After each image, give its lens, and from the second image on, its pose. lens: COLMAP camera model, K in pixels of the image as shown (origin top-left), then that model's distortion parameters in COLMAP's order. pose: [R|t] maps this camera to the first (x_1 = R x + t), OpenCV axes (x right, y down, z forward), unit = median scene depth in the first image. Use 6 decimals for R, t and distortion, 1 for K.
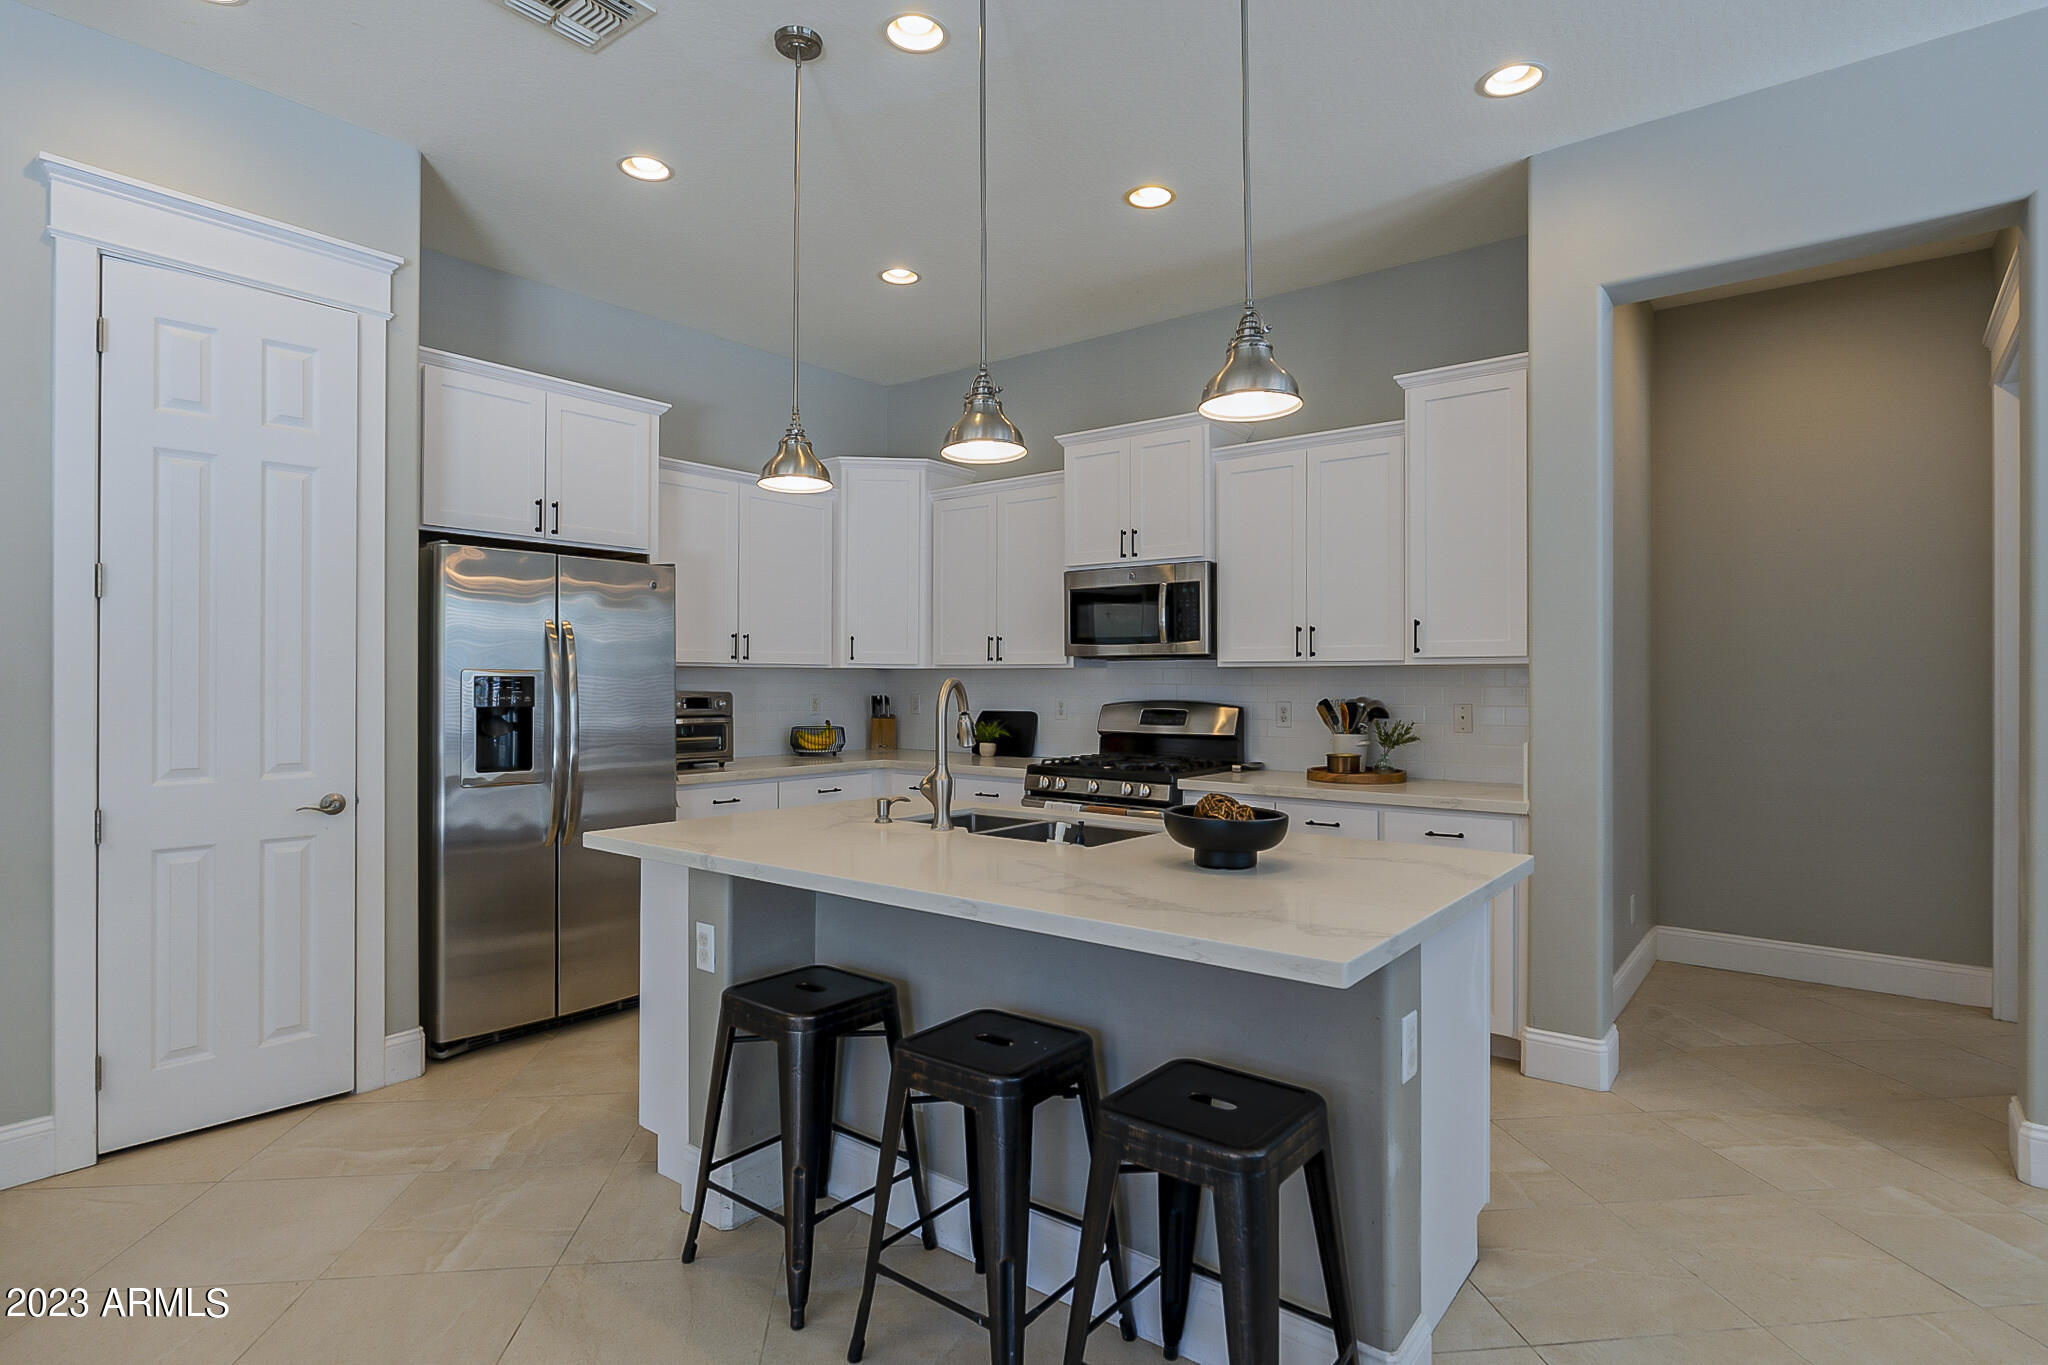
lens RADIAL K [[1041.0, 0, 1026.4], [0, 1041.0, 670.1], [0, 0, 1]] dist [-0.000589, -0.000251]
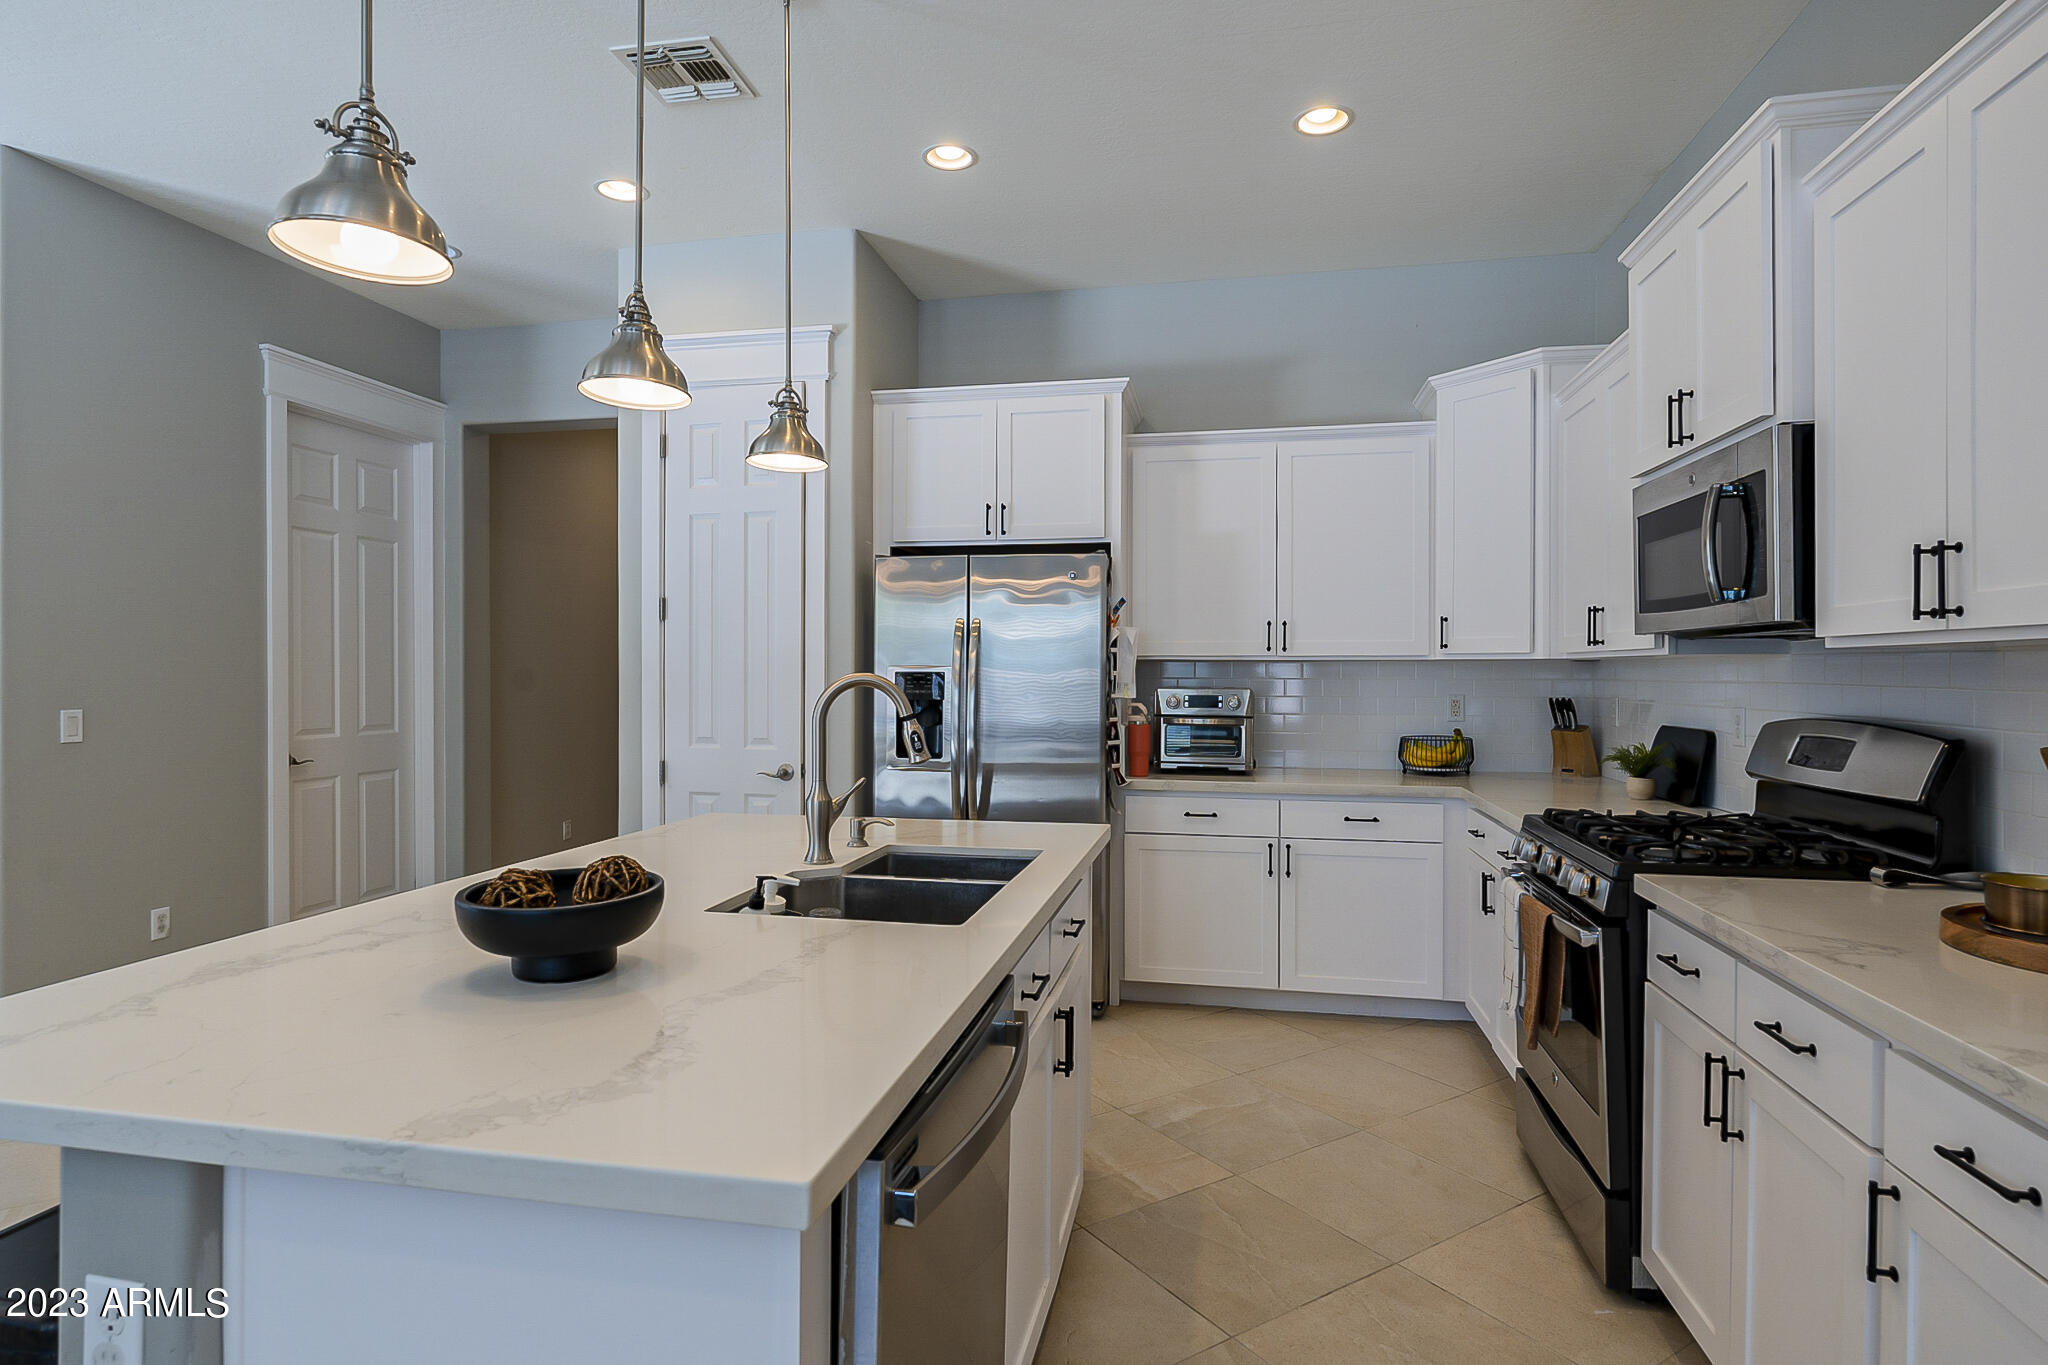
lens RADIAL K [[1063.0, 0, 1025.6], [0, 1063.0, 675.8], [0, 0, 1]] dist [-0.002723, -0.000550]
pose [[0.448712, 0.001551, -0.893675, 0.466129], [0.007517, 0.999957, 0.005510, 0.004064], [0.893645, -0.009190, 0.448681, 0.499760]]
